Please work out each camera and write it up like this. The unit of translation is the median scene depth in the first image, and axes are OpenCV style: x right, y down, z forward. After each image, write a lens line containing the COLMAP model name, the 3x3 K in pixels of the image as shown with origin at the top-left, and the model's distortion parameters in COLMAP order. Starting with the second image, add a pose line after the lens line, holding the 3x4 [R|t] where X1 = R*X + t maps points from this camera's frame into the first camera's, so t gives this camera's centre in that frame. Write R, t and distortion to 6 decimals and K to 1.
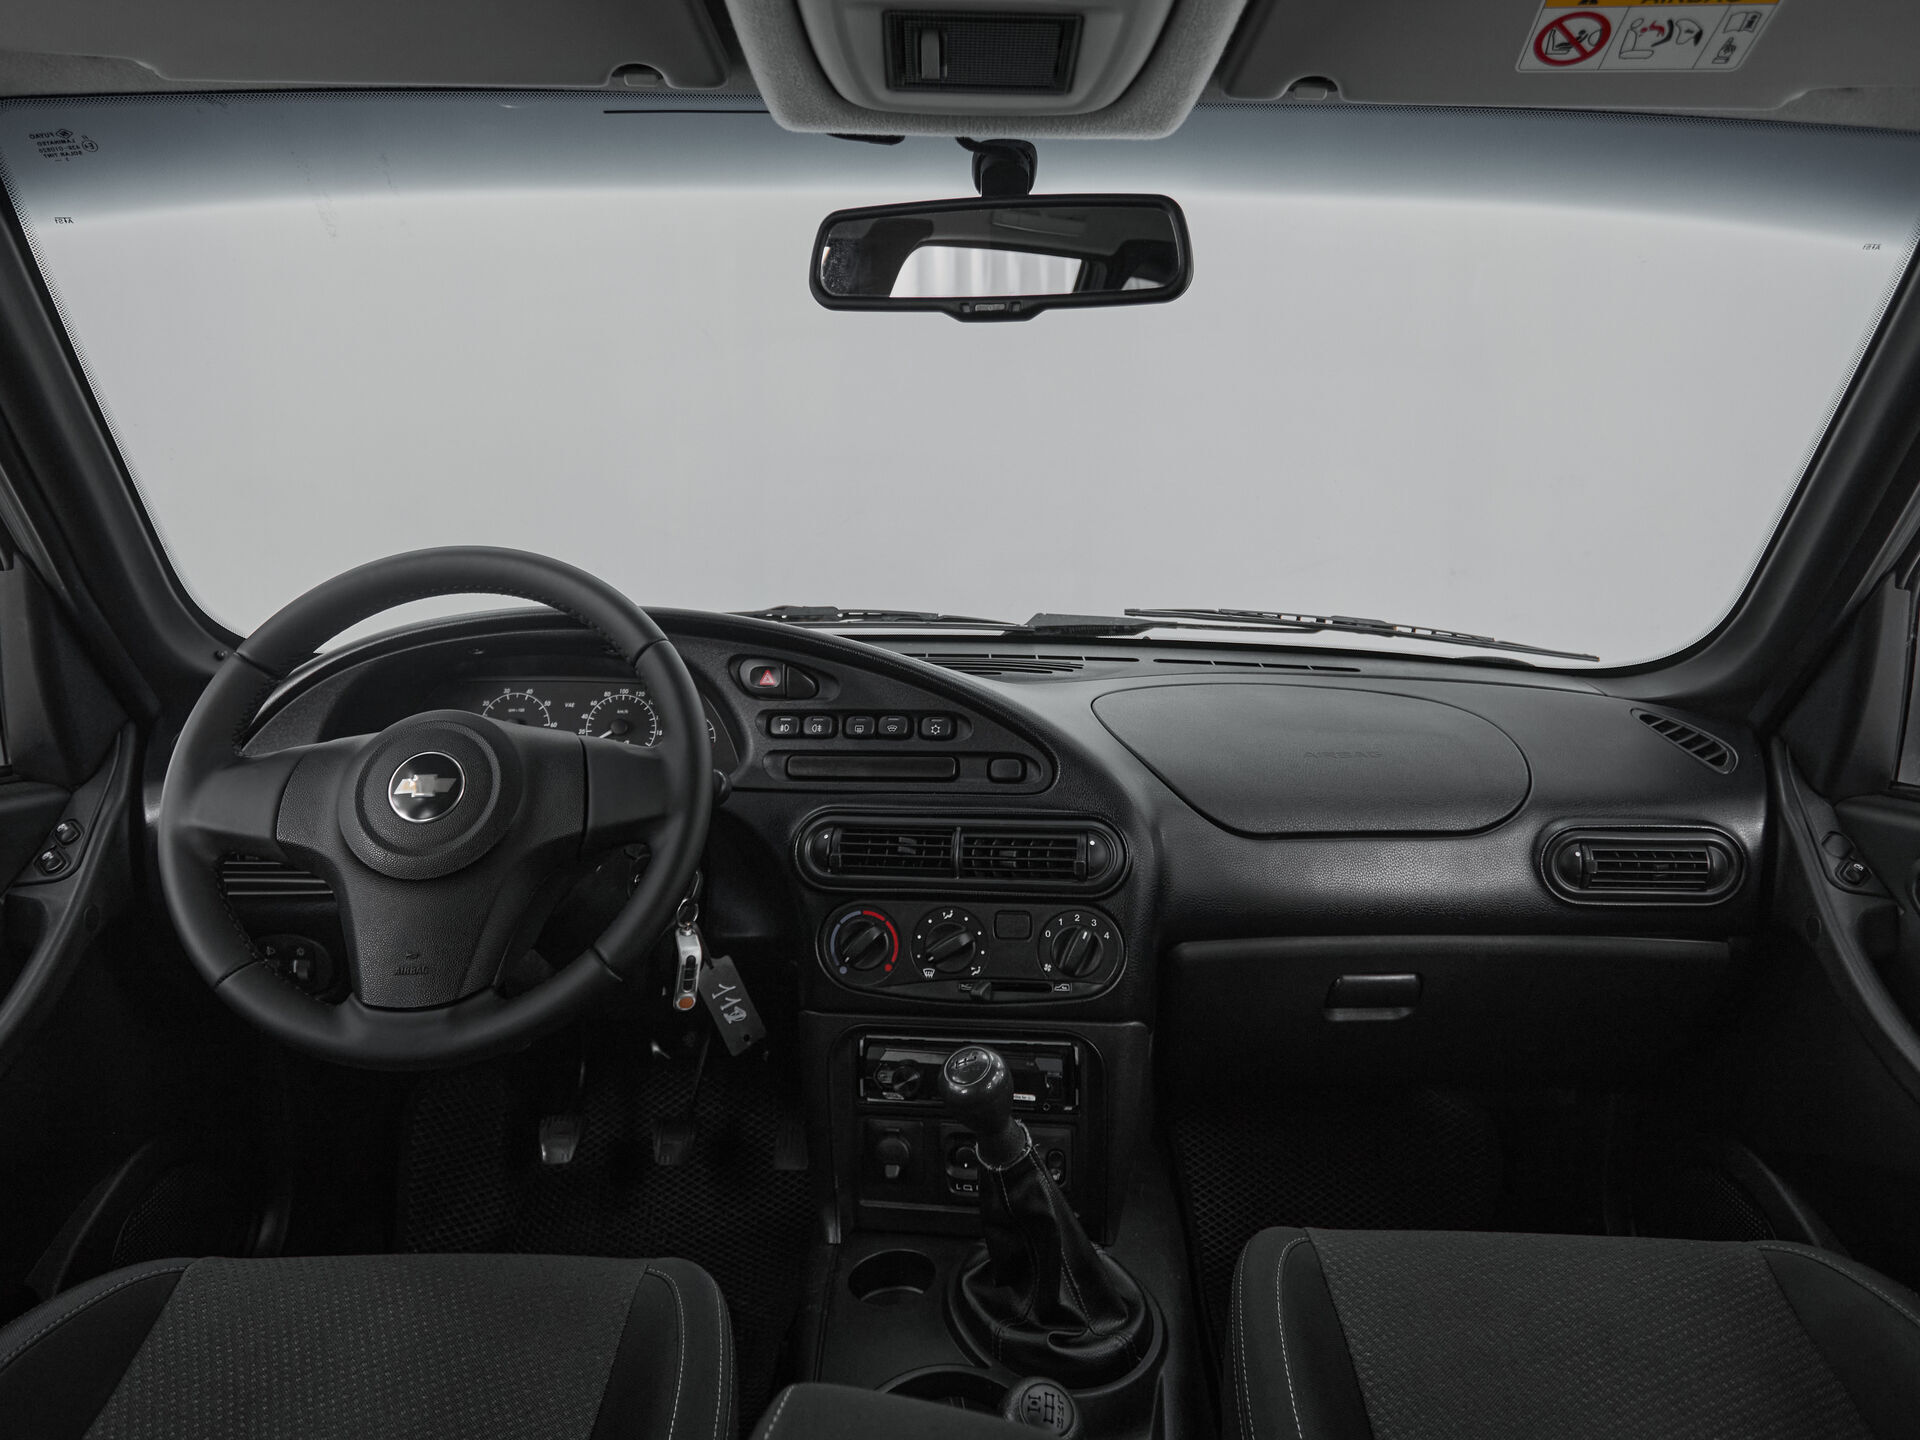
lens RADIAL K [[1099.8, 0, 904.4], [0, 1099.8, 715.8], [0, 0, 1]] dist [0.000170, -0.001149]
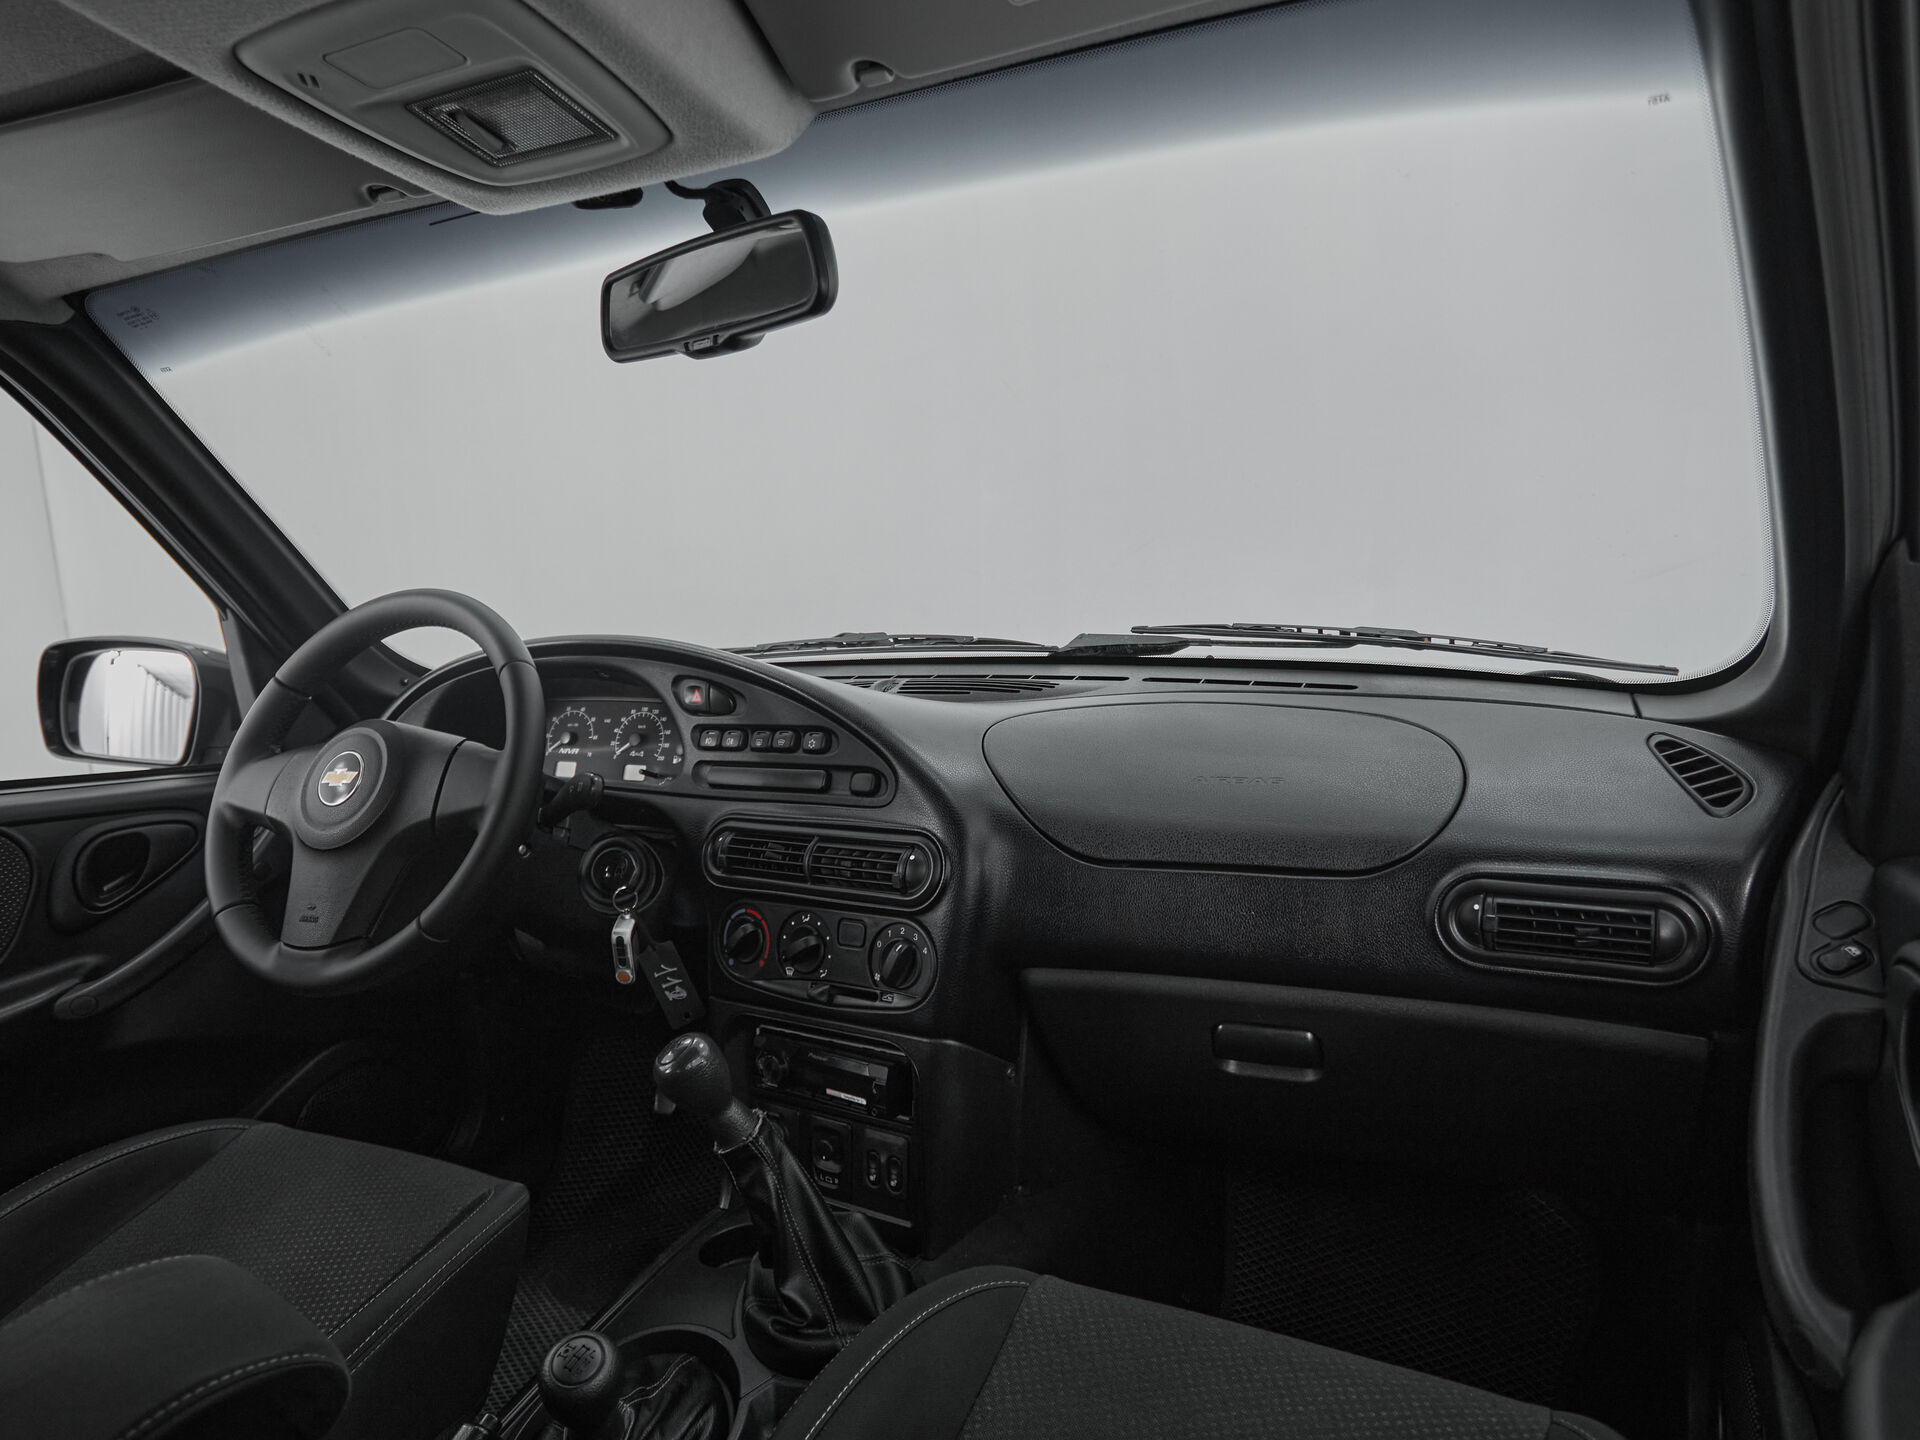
lens RADIAL K [[1046.2, 0, 967.4], [0, 1046.2, 756.3], [0, 0, 1]] dist [-0.000270, 0.000310]
pose [[0.918786, 0.019023, -0.394298, 0.572592], [-0.015671, 0.999809, 0.011720, 0.010493], [0.394445, -0.004589, 0.918908, 0.135033]]
